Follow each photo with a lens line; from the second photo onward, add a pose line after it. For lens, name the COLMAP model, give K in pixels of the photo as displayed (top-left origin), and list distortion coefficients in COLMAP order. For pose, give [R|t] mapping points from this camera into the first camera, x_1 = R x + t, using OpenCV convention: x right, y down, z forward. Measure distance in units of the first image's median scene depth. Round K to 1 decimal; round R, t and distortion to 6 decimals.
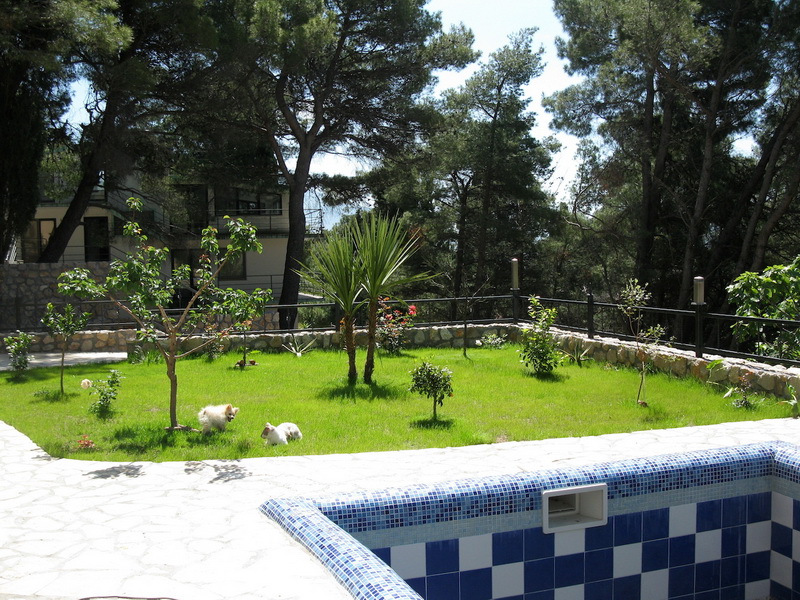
lens RADIAL K [[840.6, 0, 400.0], [0, 840.6, 300.0], [0, 0, 1]] dist [0.056251, -0.003977]
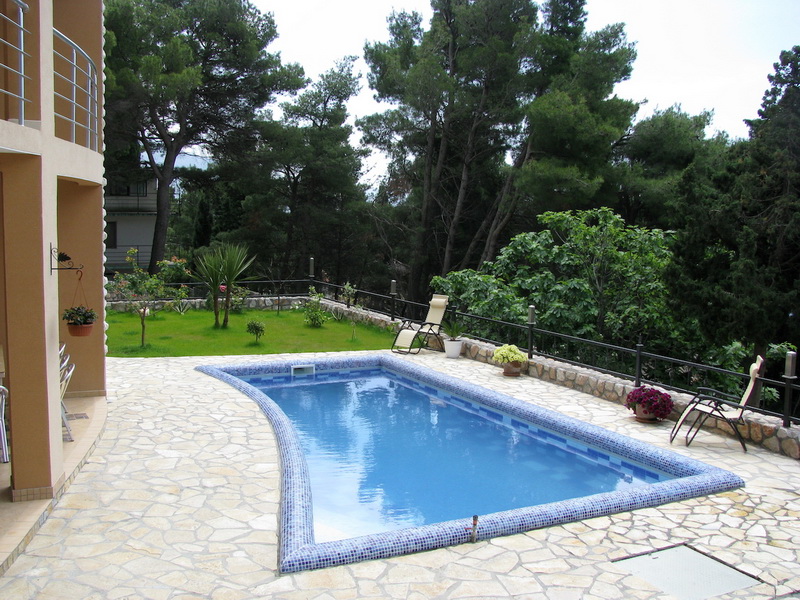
lens RADIAL K [[857.8, 0, 400.0], [0, 857.8, 300.0], [0, 0, 1]] dist [-0.098908, -0.009228]
pose [[0.981545, 0.032084, 0.188519, -0.004539], [-0.042024, 0.997916, 0.048965, -0.026383], [-0.186556, -0.055984, 0.980848, -0.322276]]
